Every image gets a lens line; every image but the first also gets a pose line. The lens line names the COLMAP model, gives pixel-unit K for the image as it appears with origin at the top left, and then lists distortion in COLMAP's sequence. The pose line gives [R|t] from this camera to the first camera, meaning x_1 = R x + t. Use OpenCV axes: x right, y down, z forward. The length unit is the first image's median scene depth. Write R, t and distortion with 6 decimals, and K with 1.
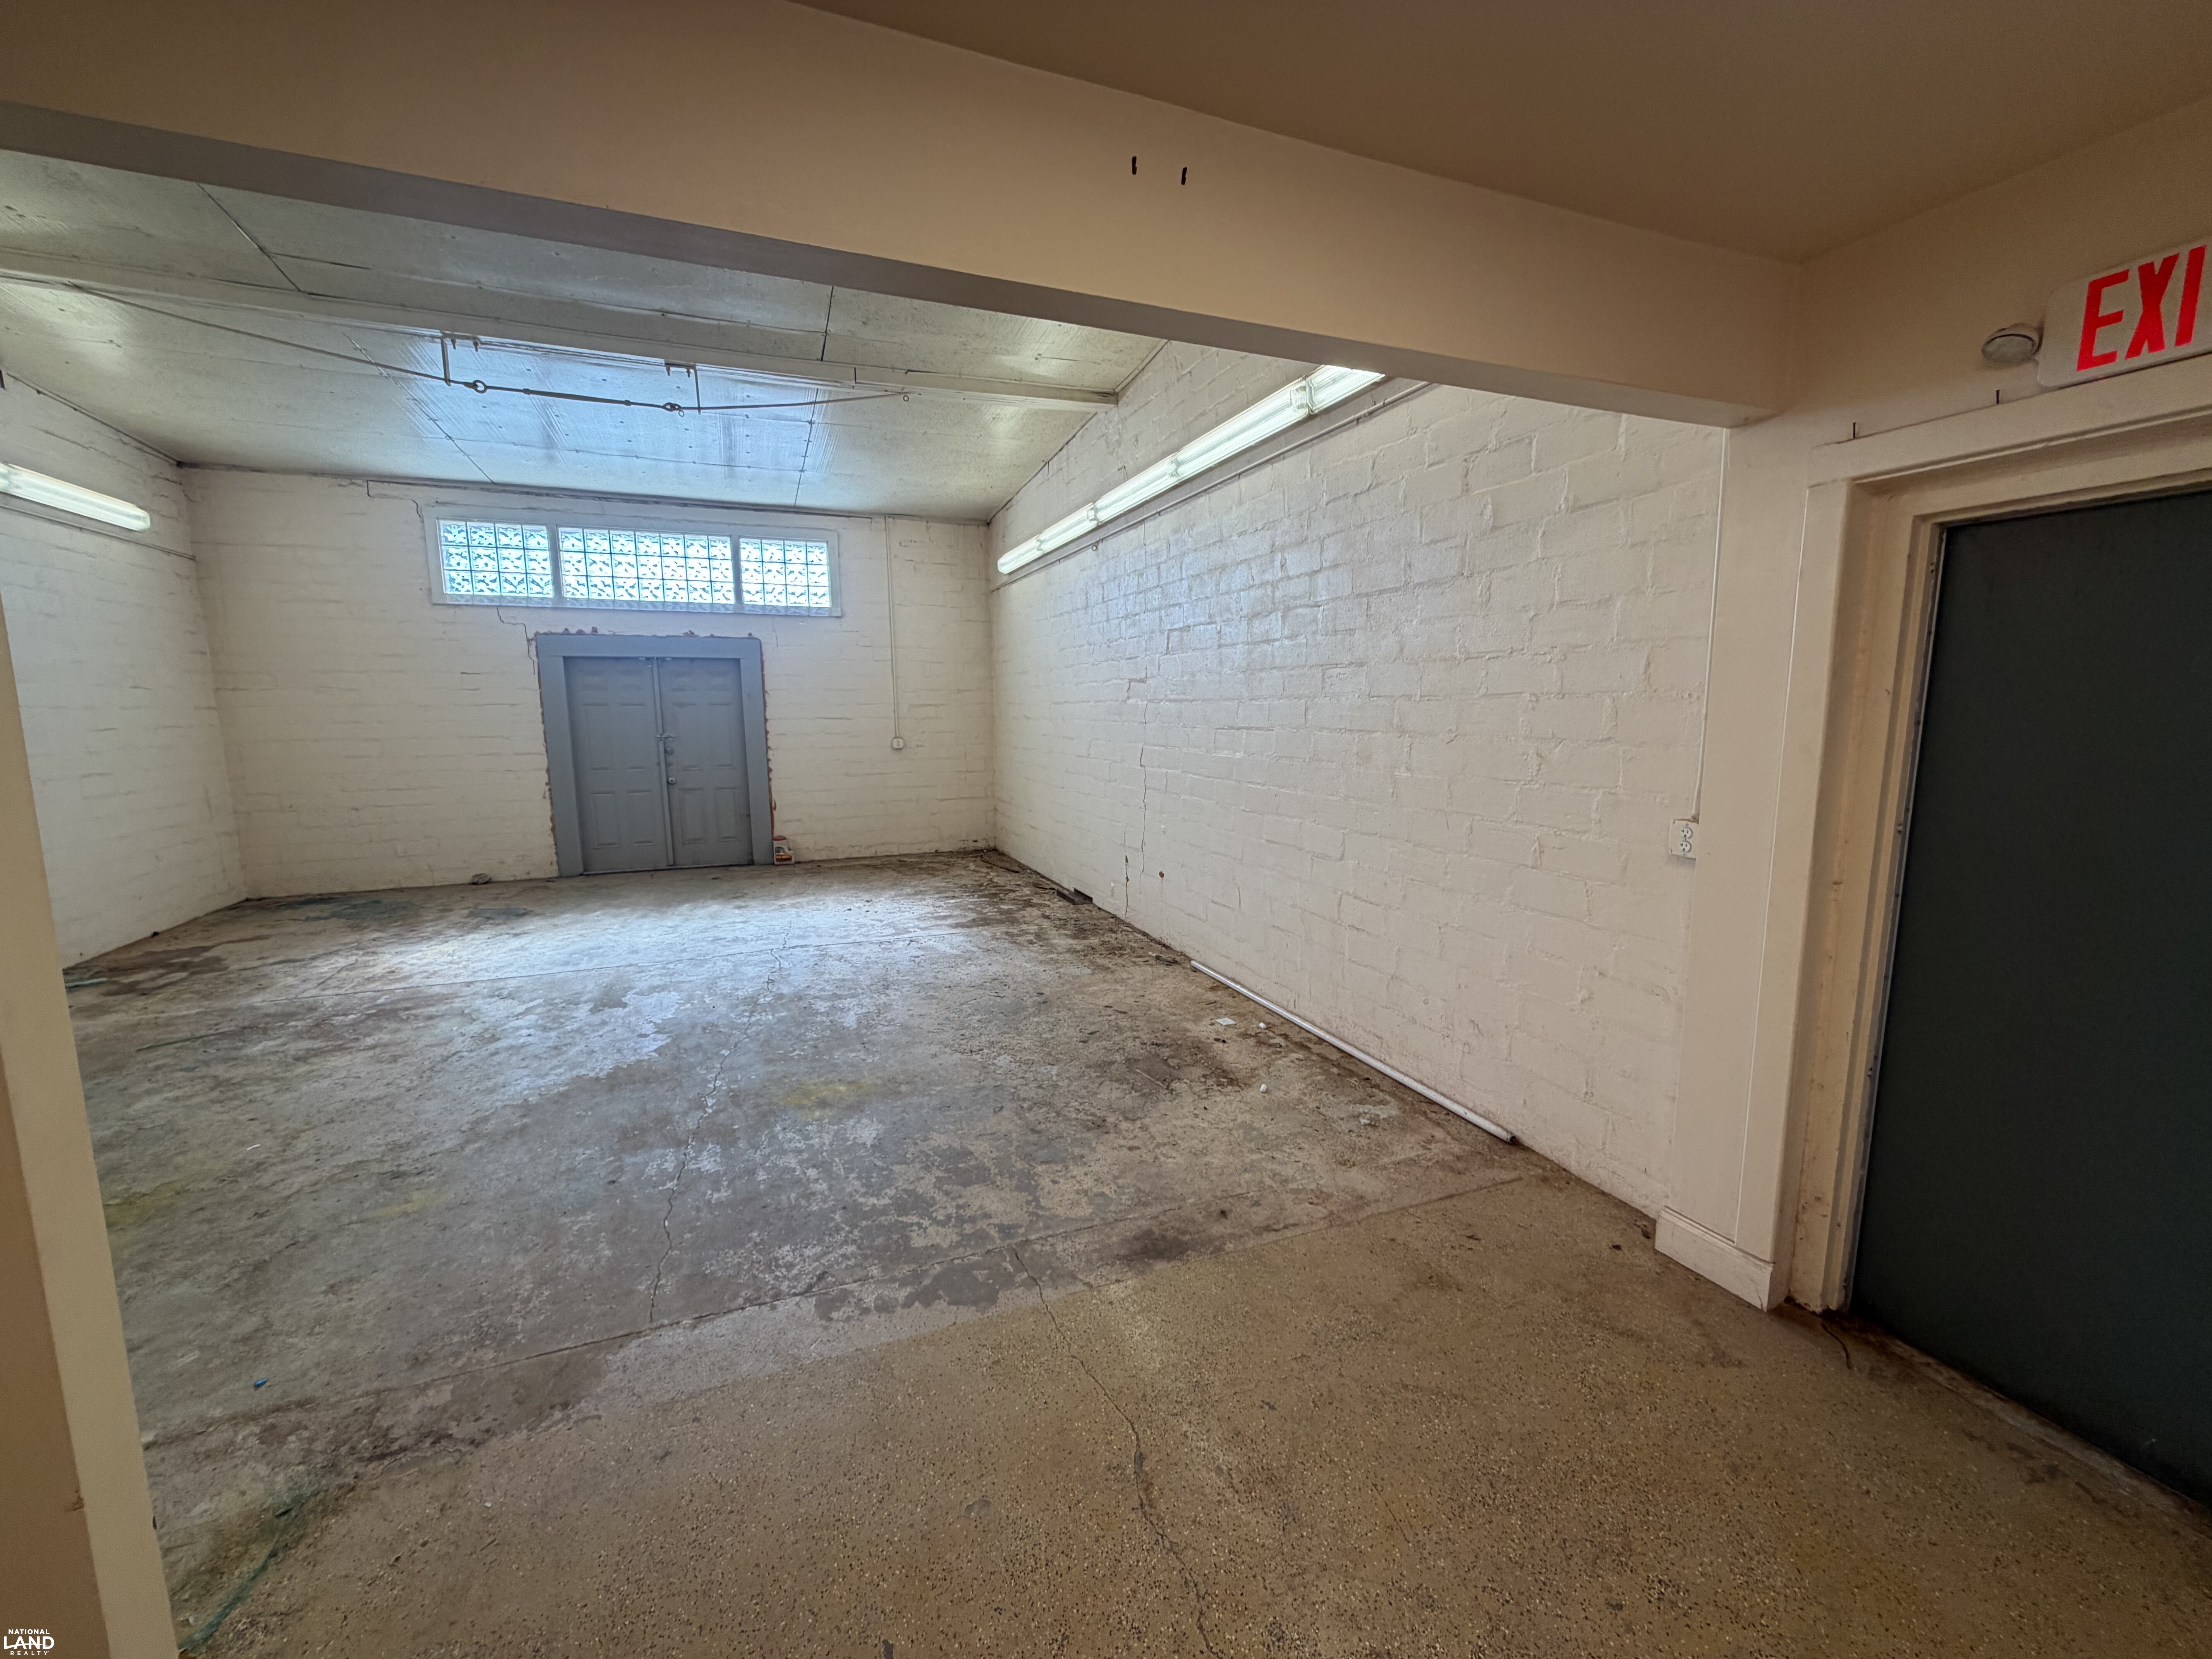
lens RADIAL K [[880.7, 0, 1103.2], [0, 880.7, 828.8], [0, 0, 1]] dist [0.000160, 0.000502]
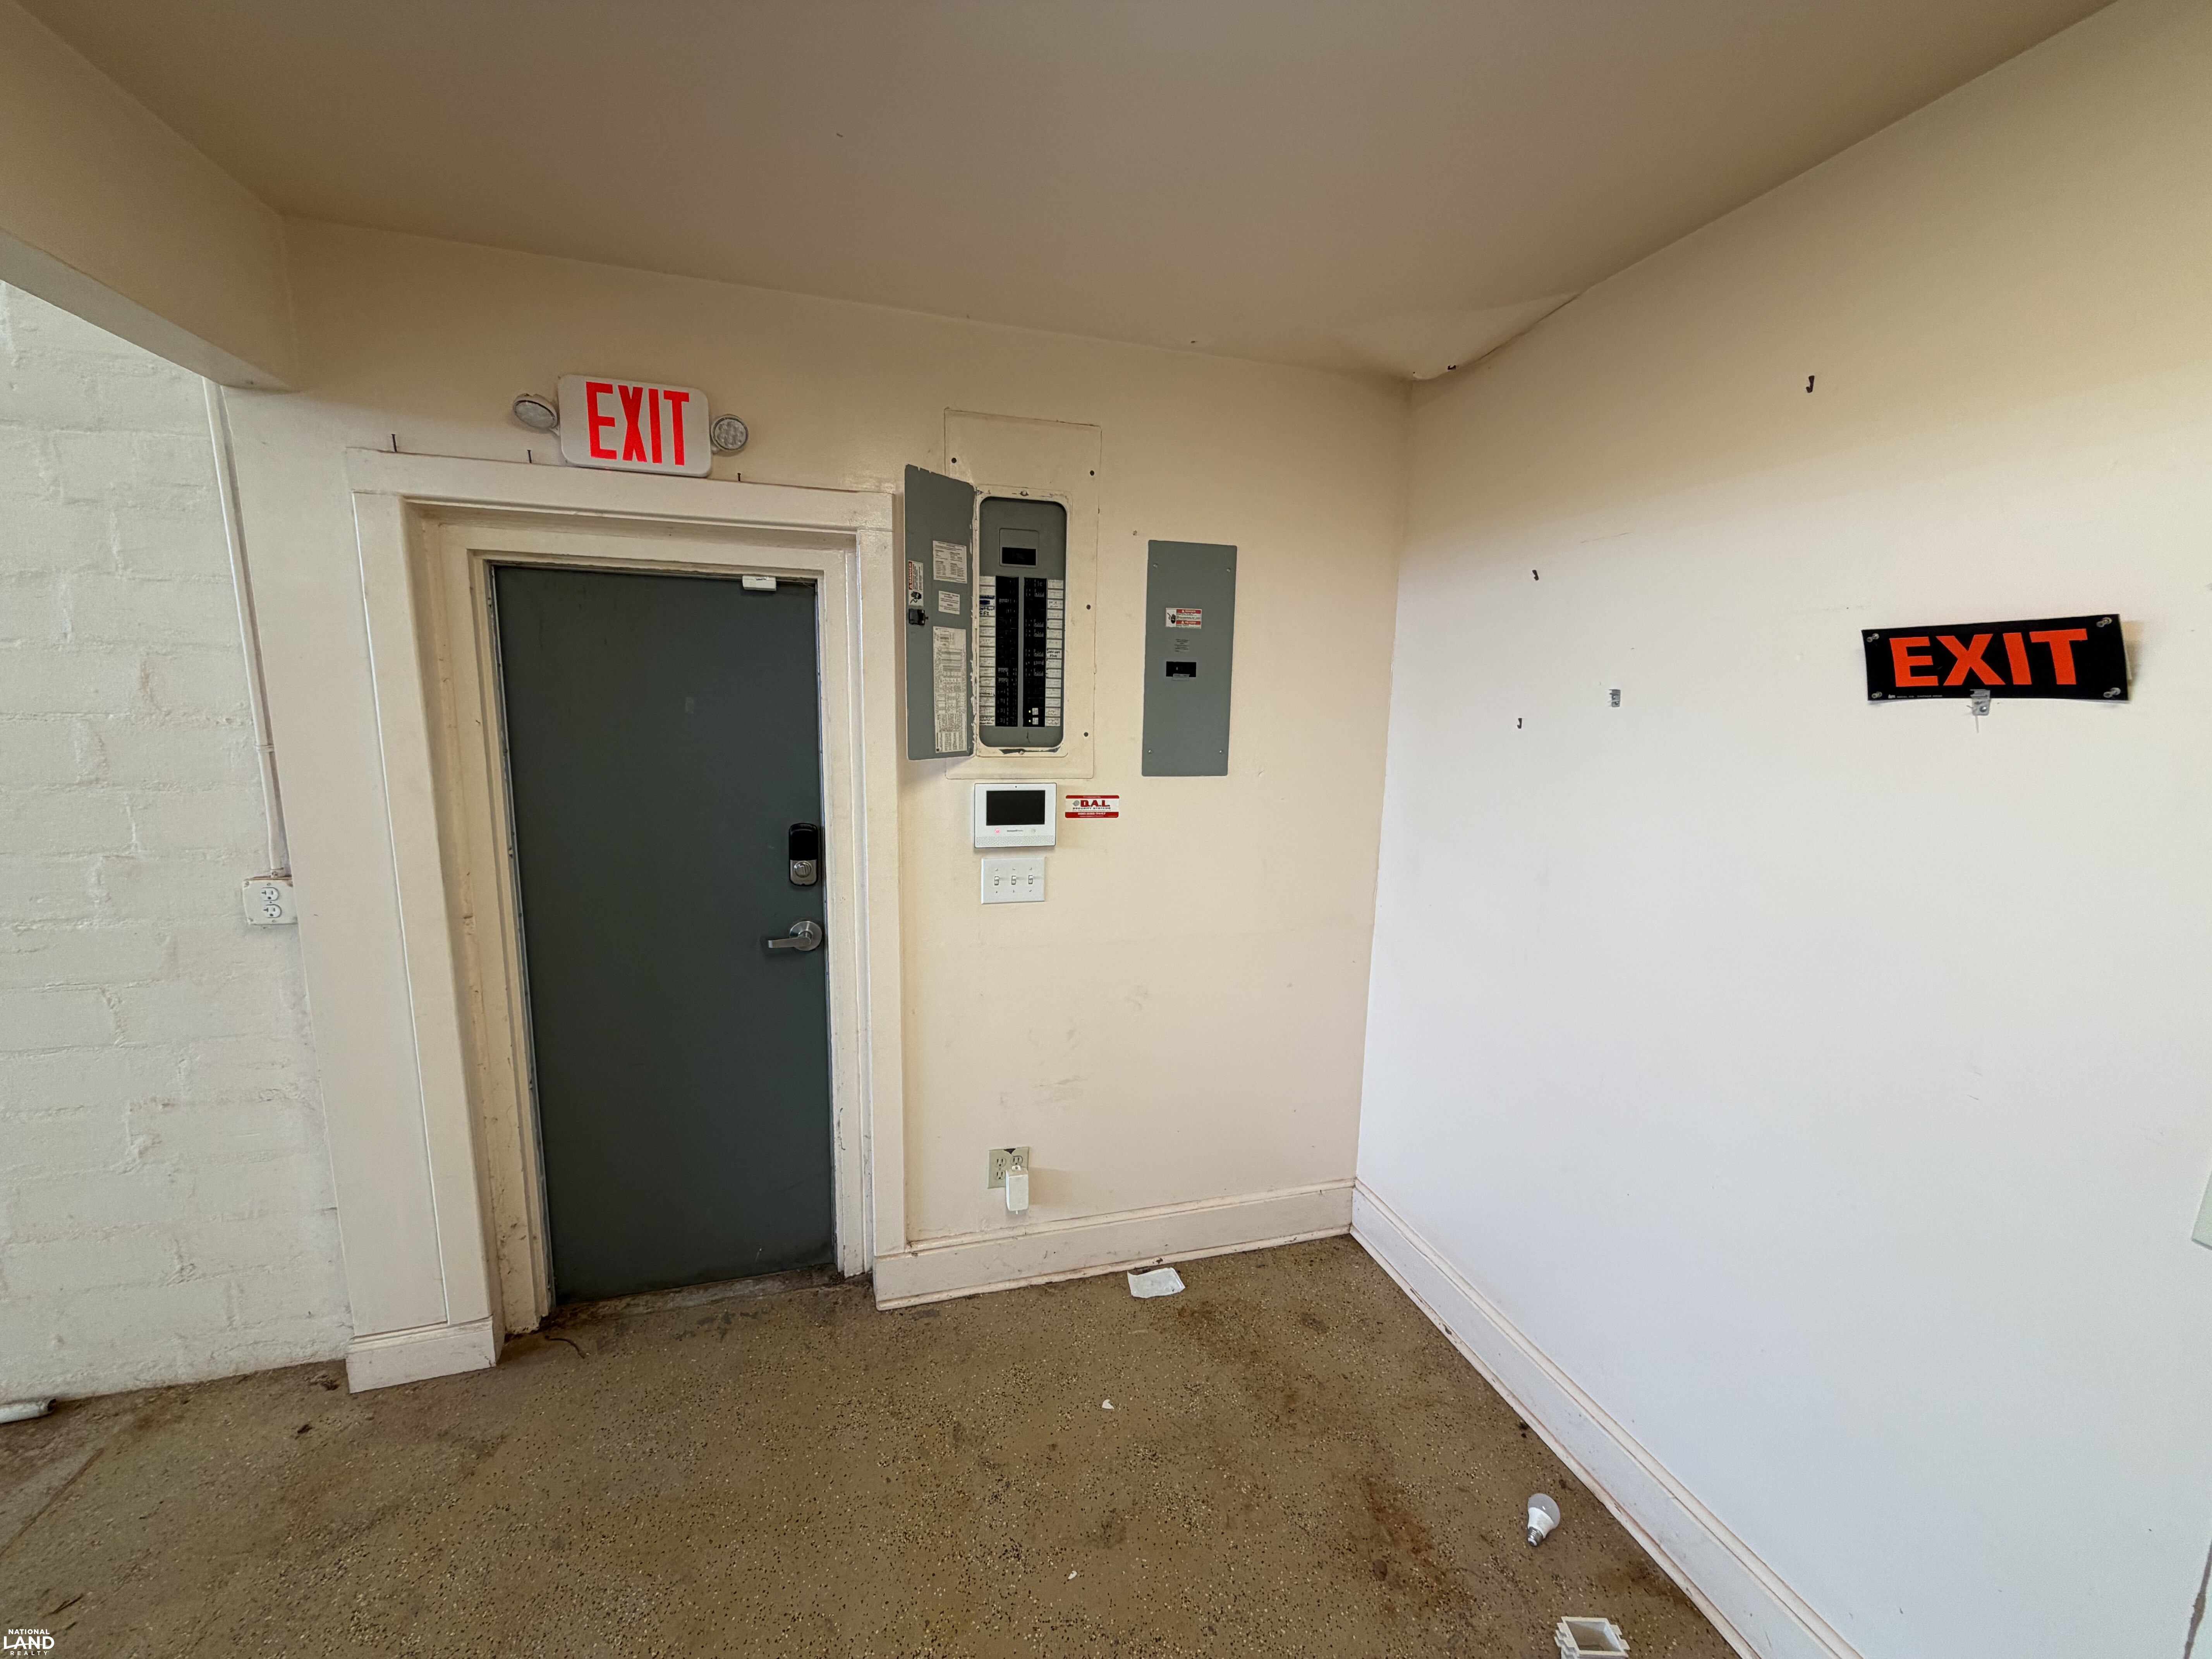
lens RADIAL K [[880.7, 0, 1106.6], [0, 880.7, 835.5], [0, 0, 1]] dist [0.000160, 0.000502]
pose [[0.099326, -0.147437, 0.984071, -0.045767], [0.119431, 0.983579, 0.135309, -0.077137], [-0.987862, 0.104089, 0.115303, 0.185170]]
